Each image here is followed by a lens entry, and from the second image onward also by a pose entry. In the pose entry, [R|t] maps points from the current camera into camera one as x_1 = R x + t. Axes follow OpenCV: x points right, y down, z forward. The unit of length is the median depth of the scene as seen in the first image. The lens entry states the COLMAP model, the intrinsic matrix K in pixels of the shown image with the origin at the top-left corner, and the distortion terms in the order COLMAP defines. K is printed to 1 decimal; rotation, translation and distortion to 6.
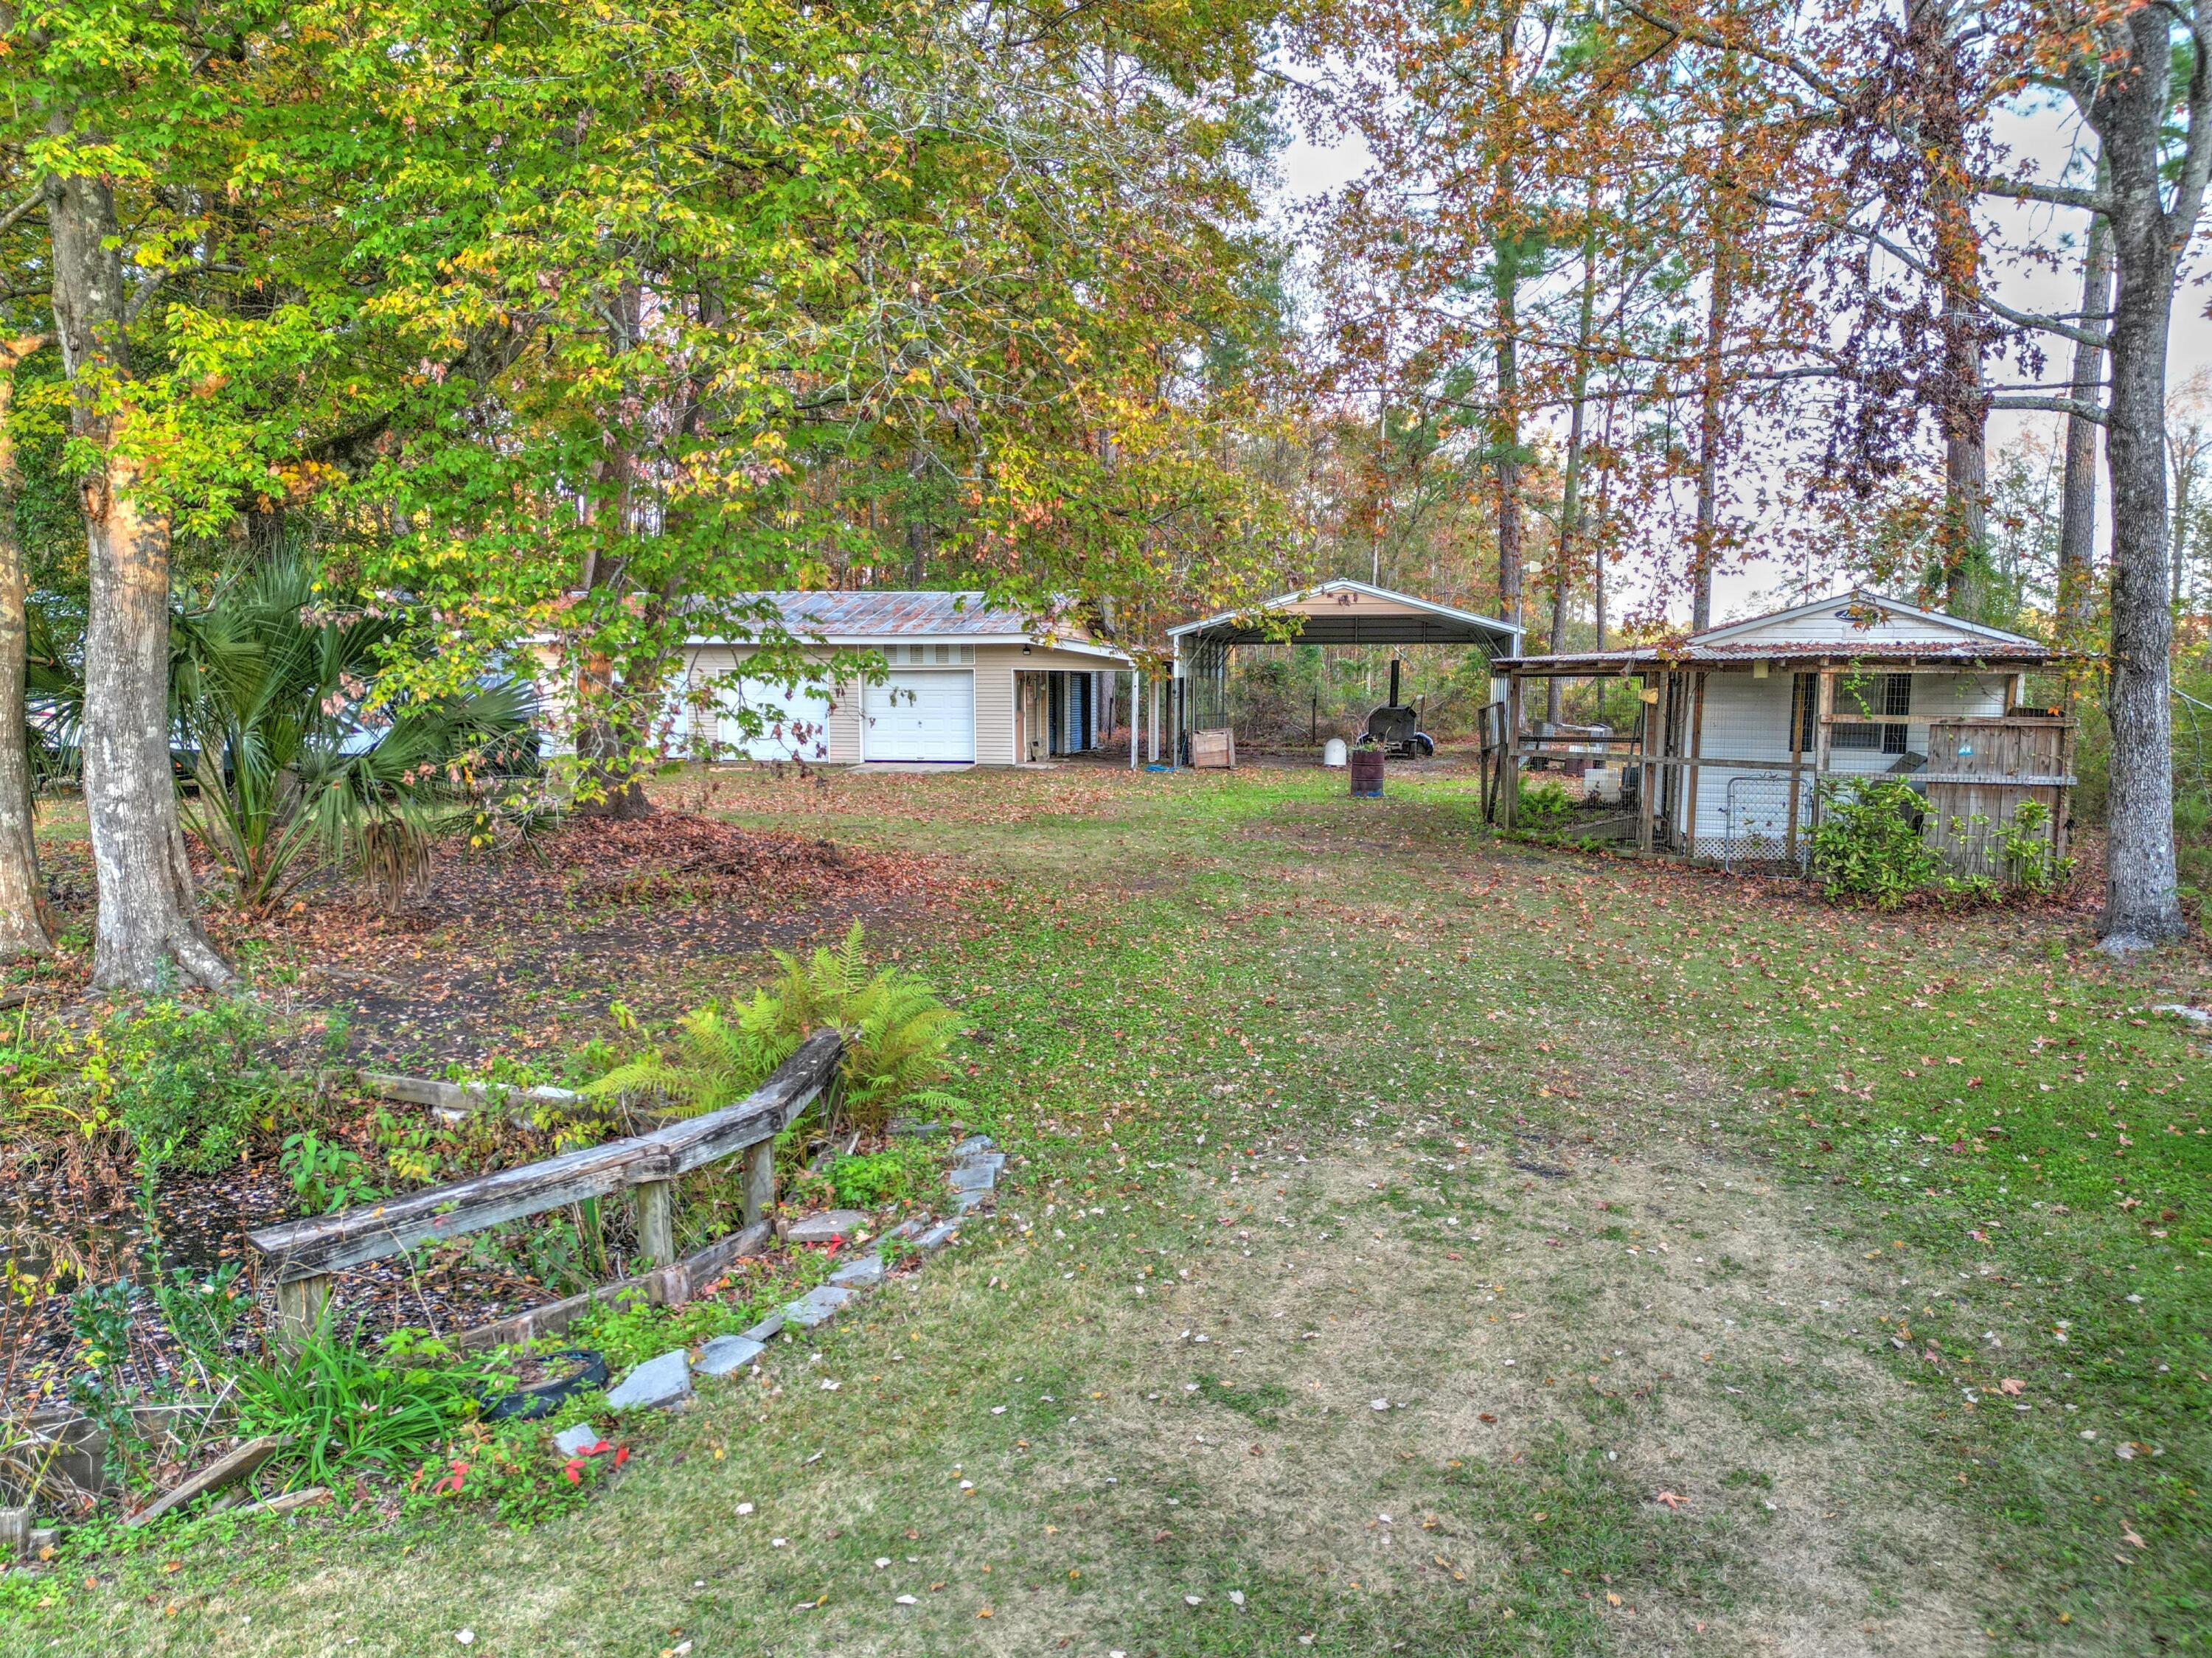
lens RADIAL K [[1560.1, 0, 1096.7], [0, 1560.1, 834.9], [0, 0, 1]] dist [0.058086, -0.004281]
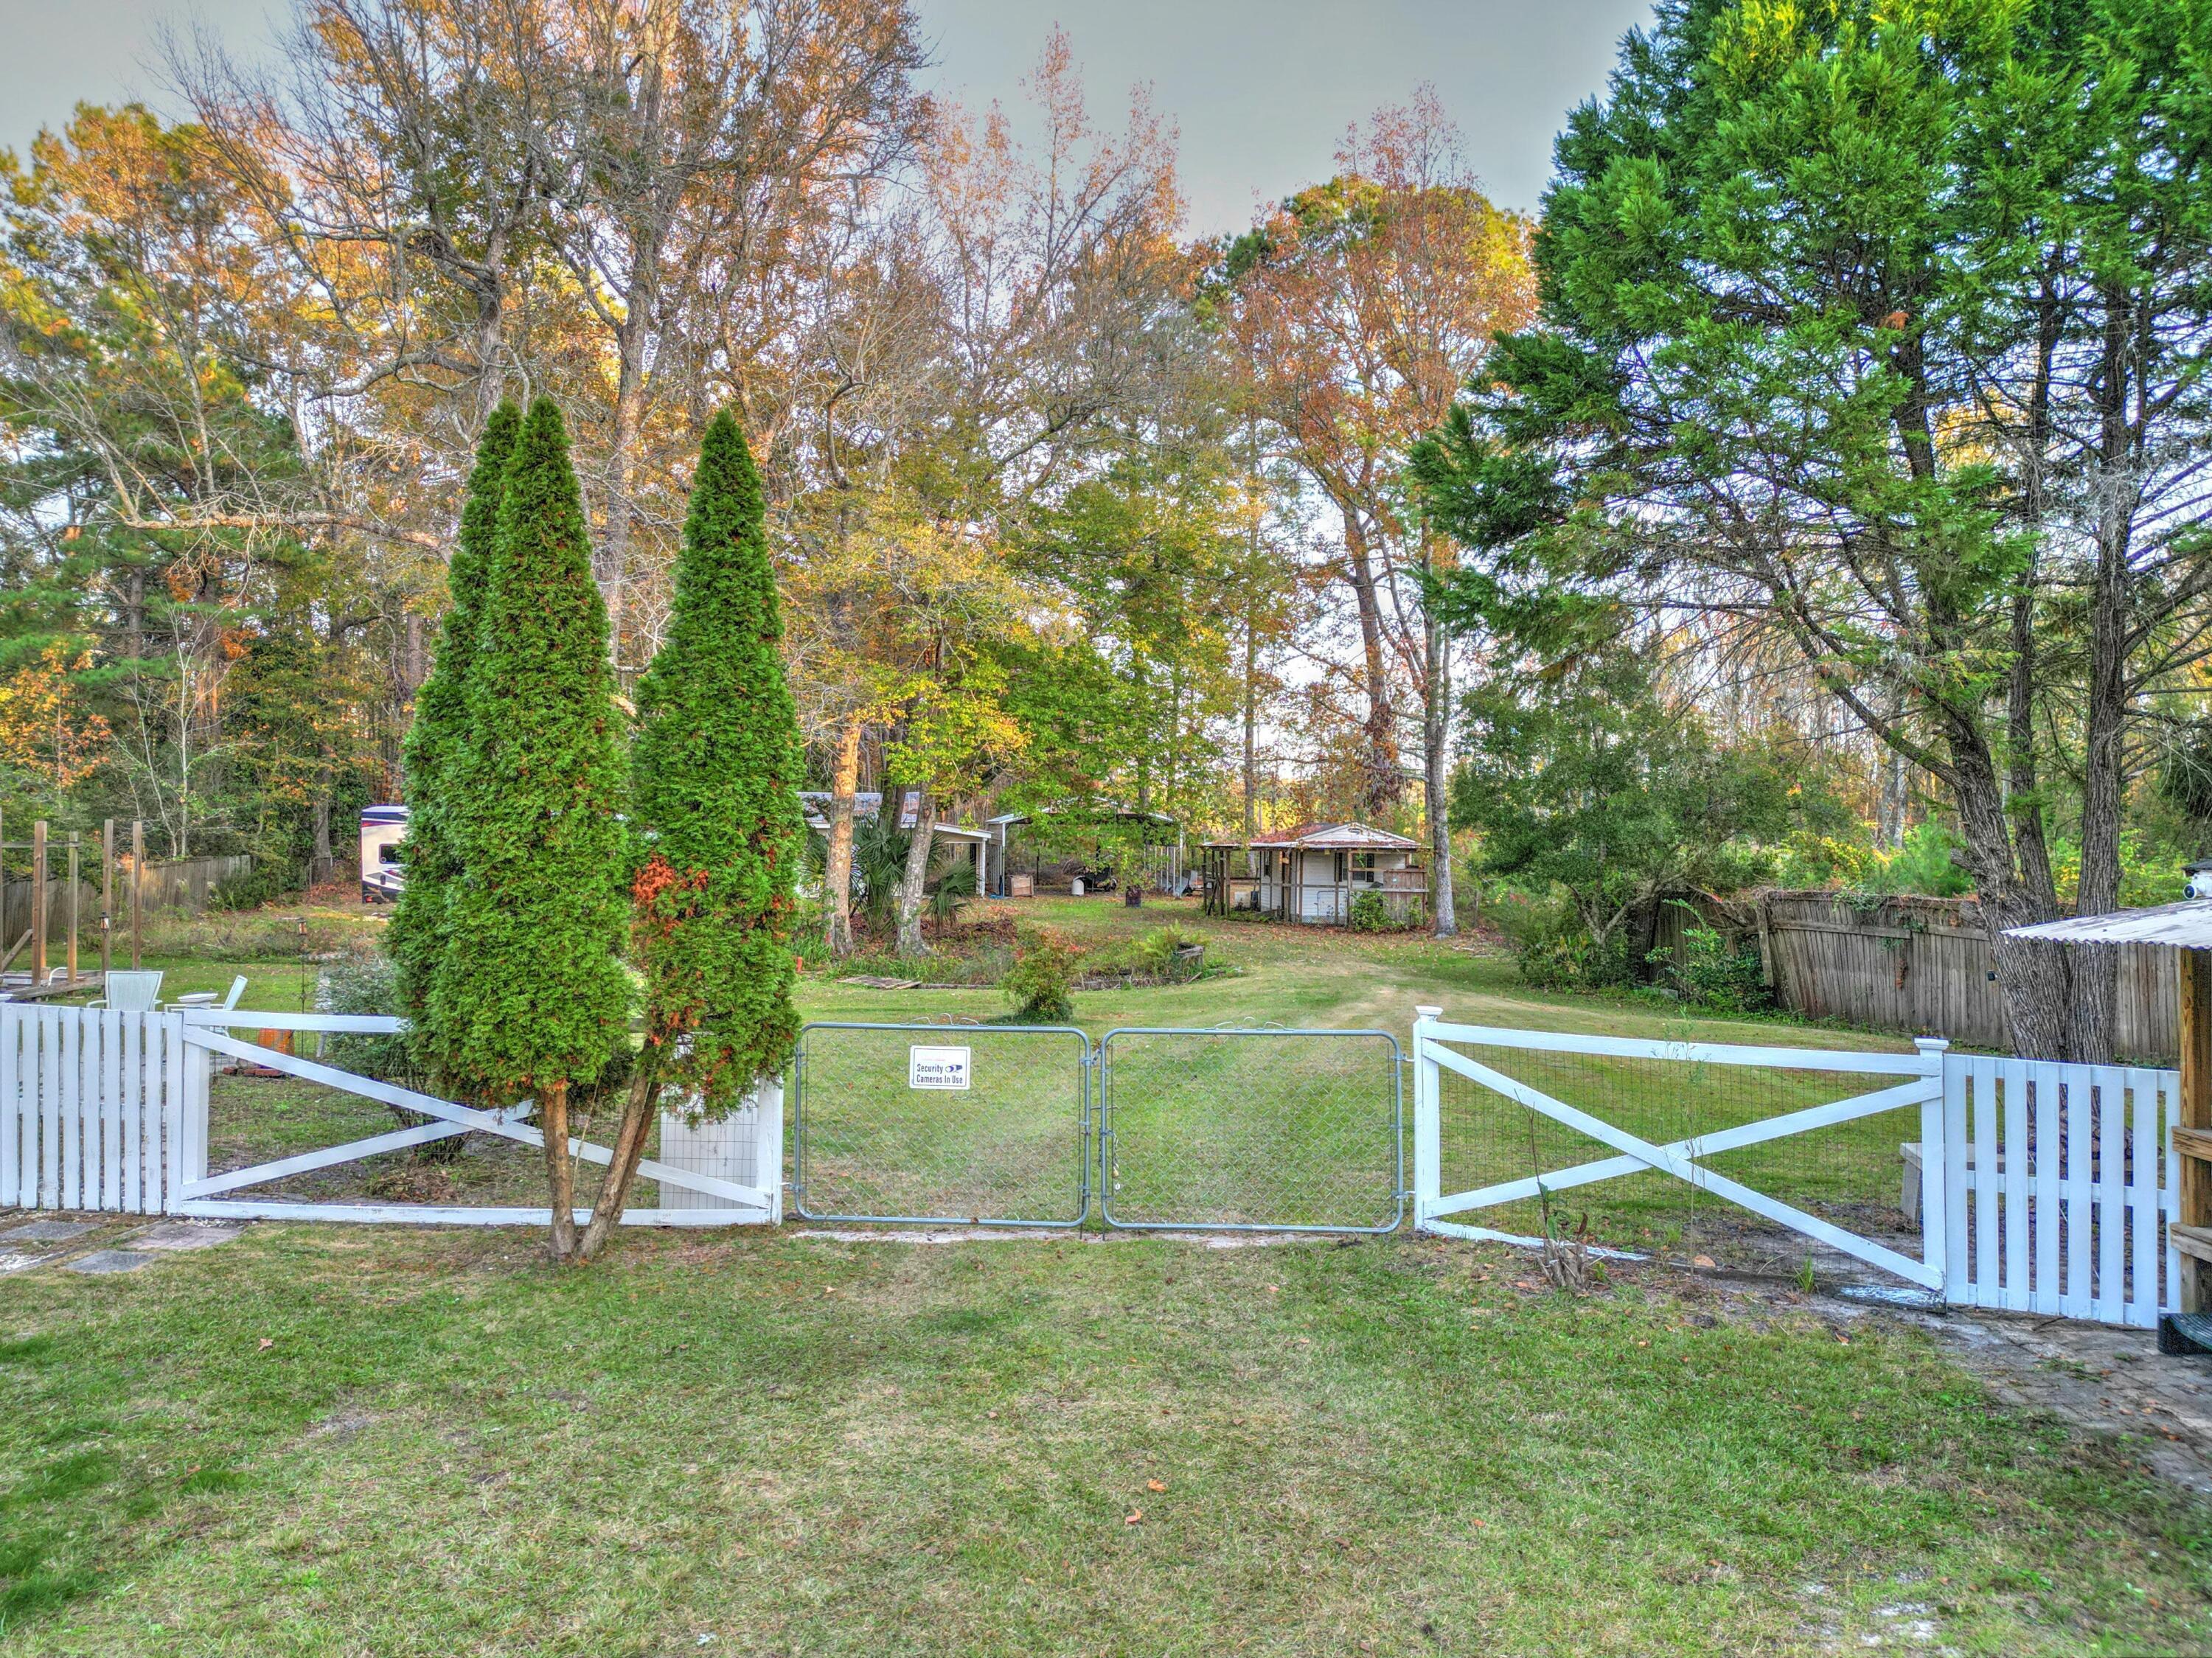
lens RADIAL K [[1560.1, 0, 1111.7], [0, 1560.1, 837.4], [0, 0, 1]] dist [0.058086, -0.004281]
pose [[0.931043, 0.004331, 0.364884, -0.966637], [0.030579, 0.995486, -0.089843, 0.108364], [-0.363626, 0.094805, 0.926708, -1.456170]]
